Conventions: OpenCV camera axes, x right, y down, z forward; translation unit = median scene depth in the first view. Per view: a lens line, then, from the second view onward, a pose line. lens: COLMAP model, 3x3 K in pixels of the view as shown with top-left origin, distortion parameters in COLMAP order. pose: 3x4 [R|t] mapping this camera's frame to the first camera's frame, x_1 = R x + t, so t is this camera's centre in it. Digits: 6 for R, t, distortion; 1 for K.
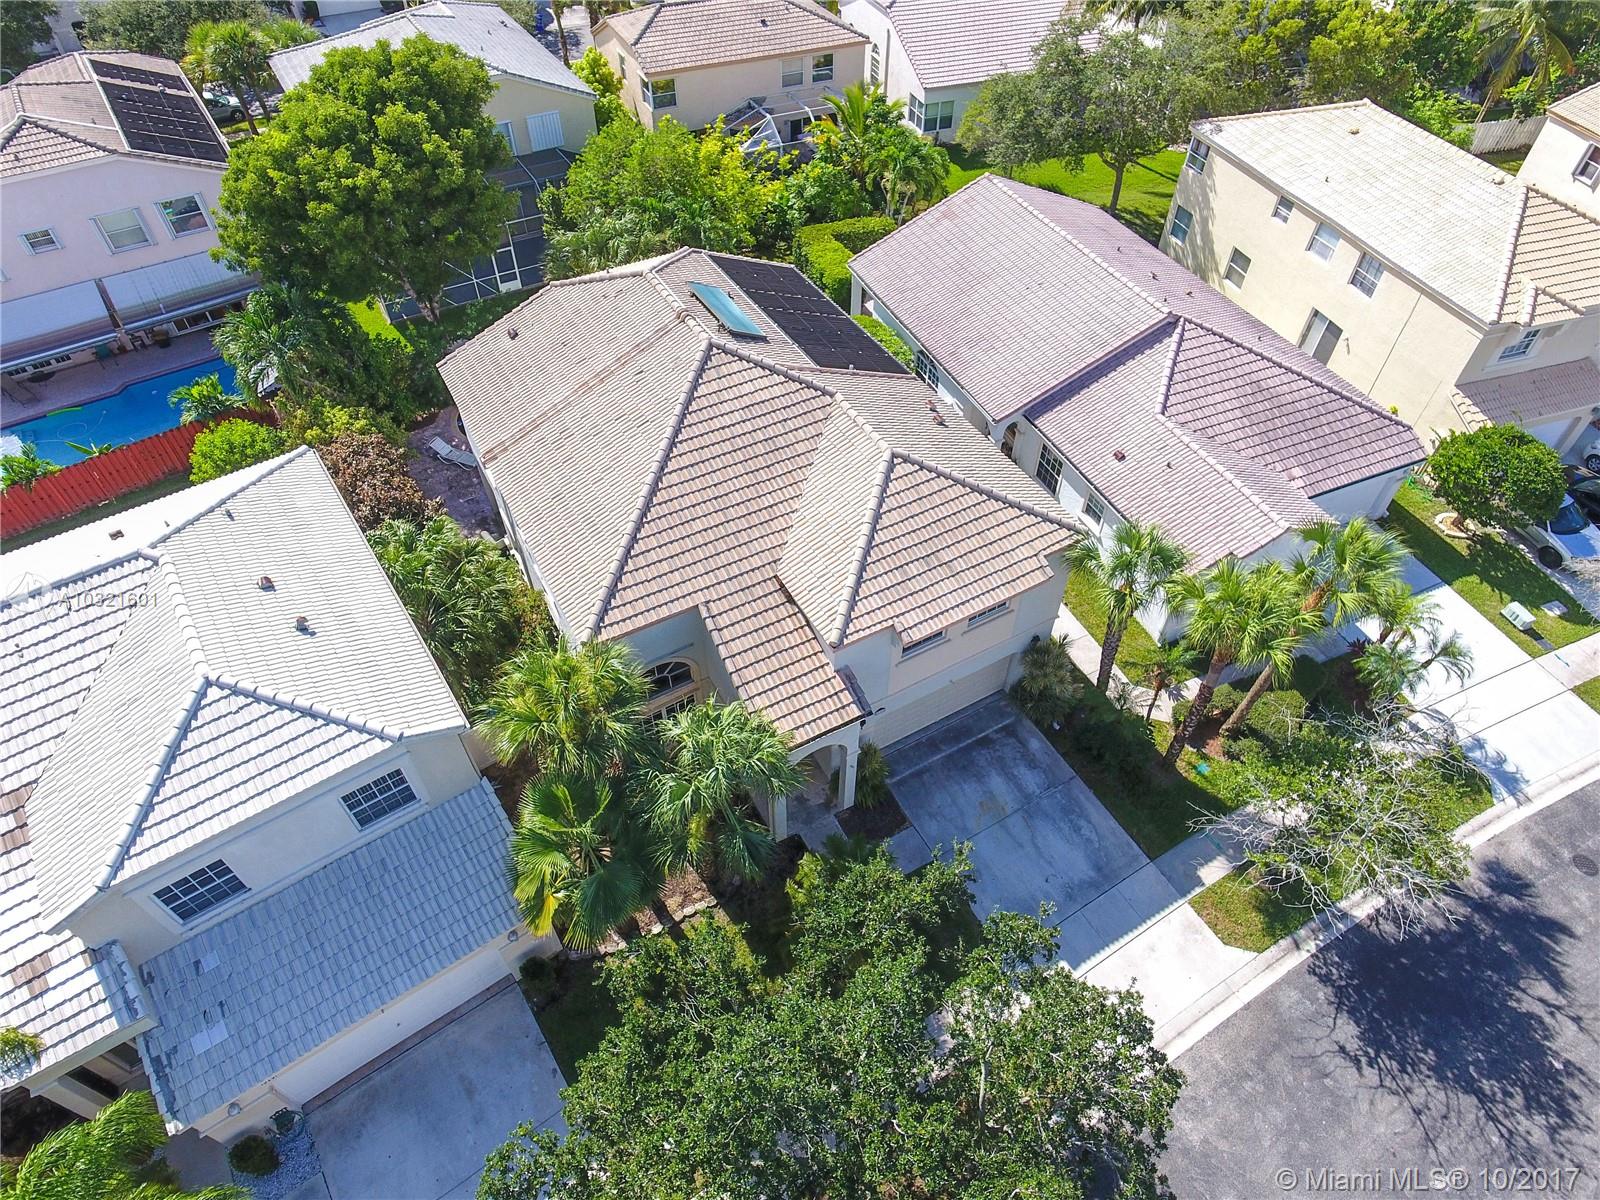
lens RADIAL K [[942.7, 0, 802.8], [0, 942.7, 567.3], [0, 0, 1]] dist [0.001302, -0.002977]
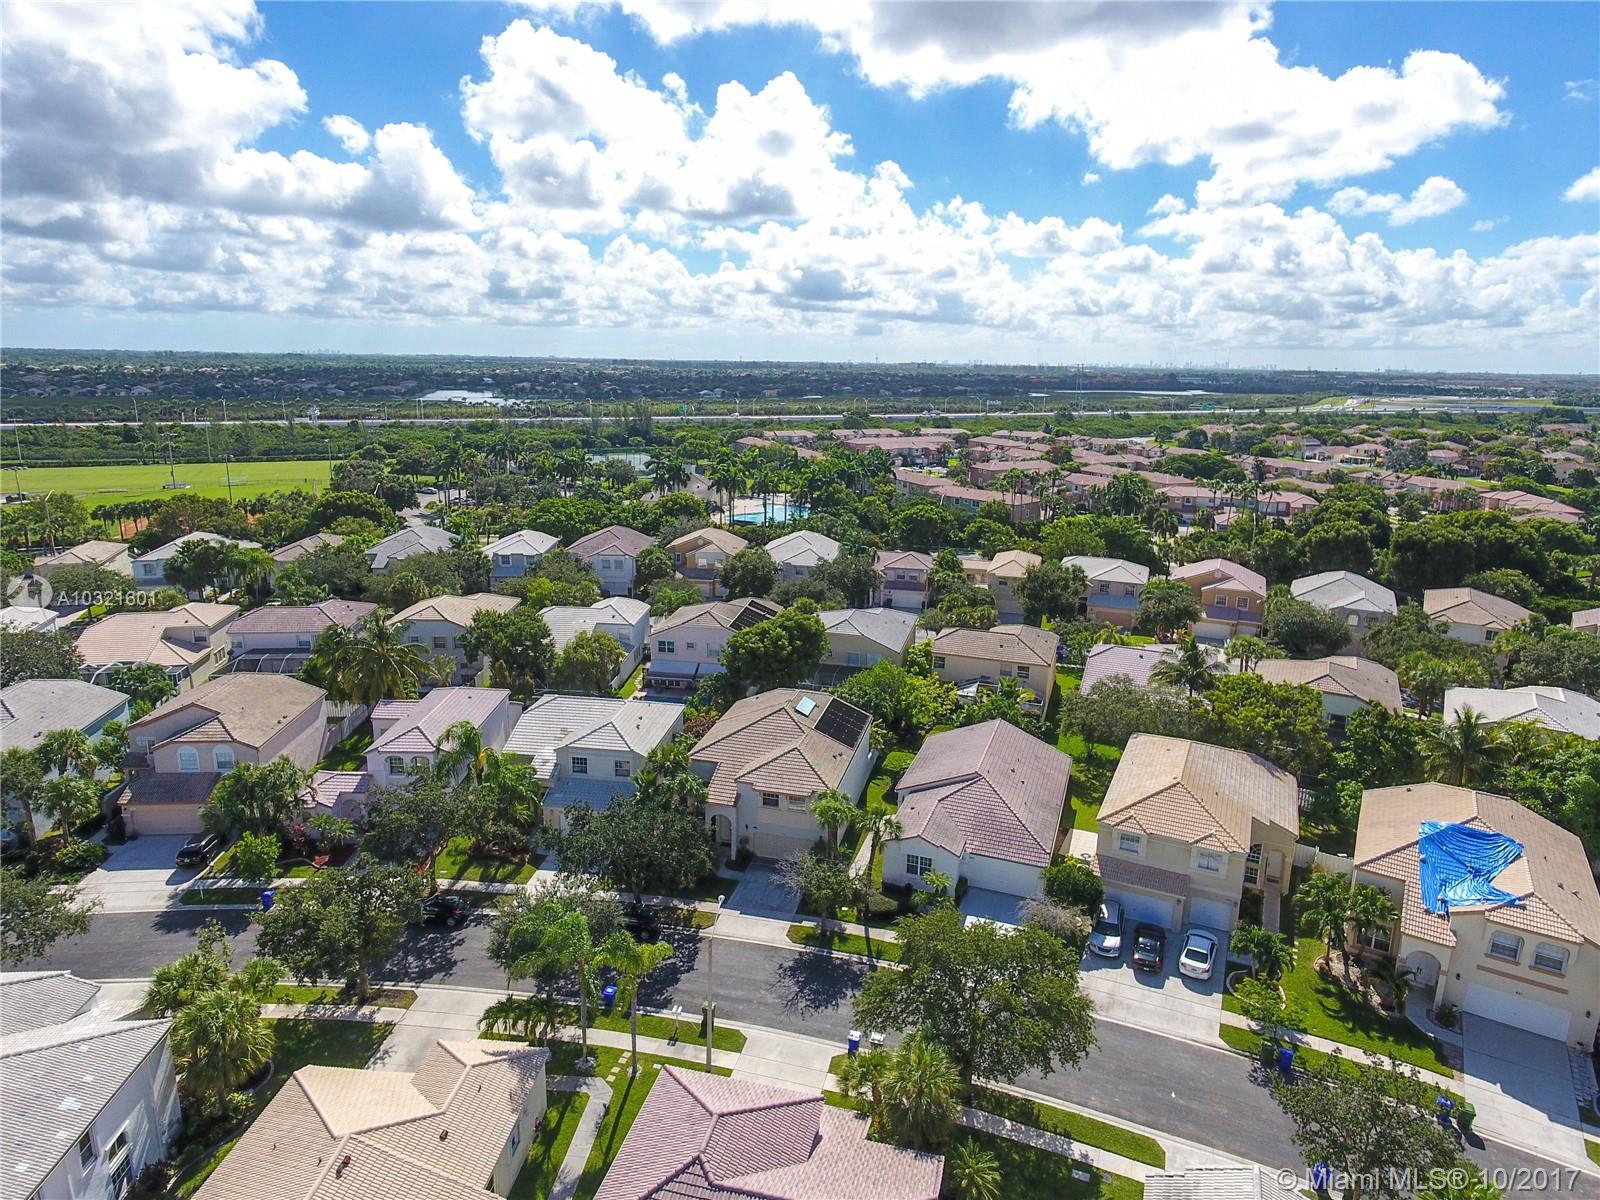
lens RADIAL K [[940.4, 0, 800.4], [0, 940.4, 560.3], [0, 0, 1]] dist [0.003896, 0.000356]
pose [[0.721031, 0.154173, -0.675533, 2.030168], [-0.508540, 0.779946, -0.364789, 0.500815], [0.470639, 0.606560, 0.640769, -1.288114]]
